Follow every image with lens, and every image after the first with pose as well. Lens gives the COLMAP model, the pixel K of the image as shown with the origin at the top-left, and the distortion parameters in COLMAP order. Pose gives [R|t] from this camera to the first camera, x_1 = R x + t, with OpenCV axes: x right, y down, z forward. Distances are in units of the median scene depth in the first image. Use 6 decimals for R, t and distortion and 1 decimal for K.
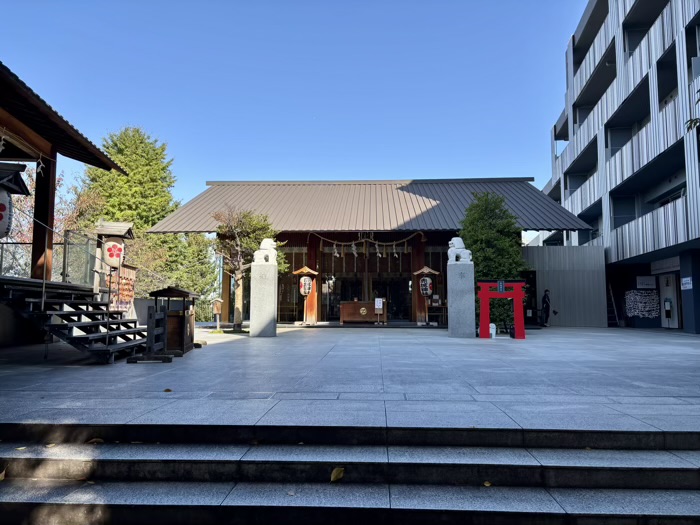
lens RADIAL K [[532.7, 0, 350.0], [0, 532.7, 262.5], [0, 0, 1]] dist [0.055630, -0.000238]
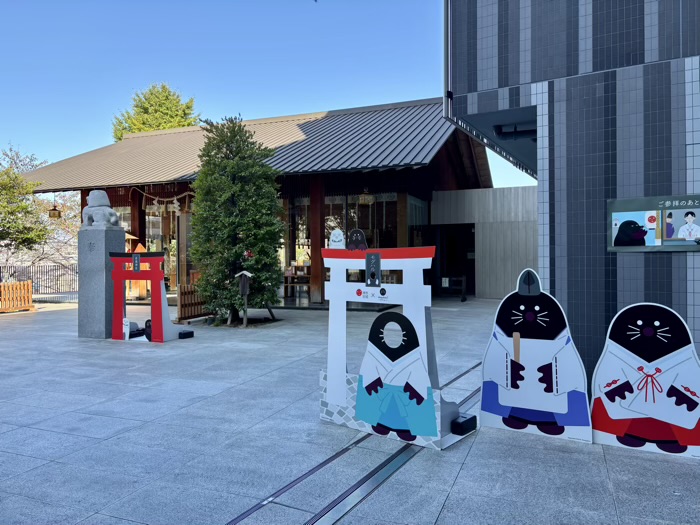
lens RADIAL K [[525.7, 0, 357.9], [0, 525.7, 259.2], [0, 0, 1]] dist [0.057989, -0.064476]
pose [[0.949537, -0.005550, -0.313606, 0.445597], [0.034350, 0.995670, 0.086384, -0.003599], [0.311768, -0.092797, 0.945616, 0.276703]]
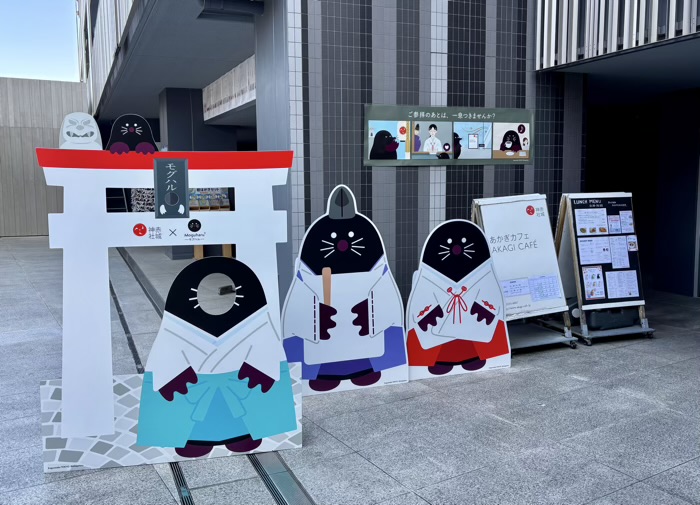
lens RADIAL K [[632.4, 0, 341.3], [0, 632.4, 234.9], [0, 0, 1]] dist [0.112229, -0.230135]
pose [[0.836144, -0.056172, 0.545626, 0.347255], [-0.041261, 0.985483, 0.164687, 0.002898], [-0.546955, -0.160215, 0.821688, 0.327095]]
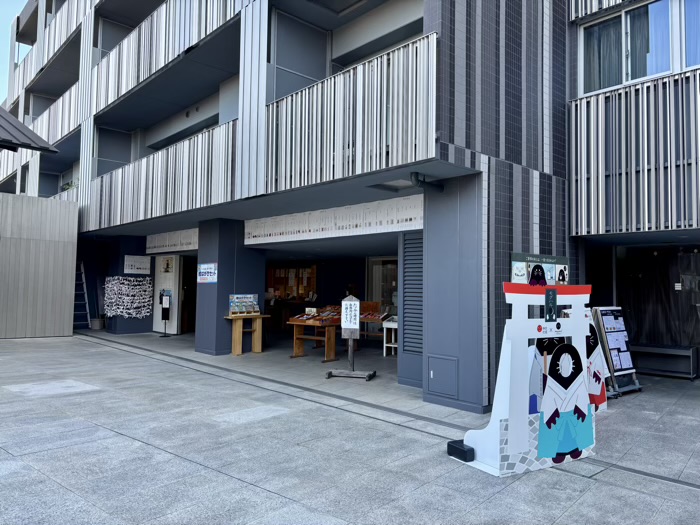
lens RADIAL K [[525.7, 0, 357.9], [0, 525.7, 259.2], [0, 0, 1]] dist [0.057989, -0.064476]
pose [[0.595221, 0.051419, 0.801915, 0.186692], [-0.086950, 0.996212, 0.000661, 0.005746], [-0.798844, -0.070120, 0.597438, 0.398307]]
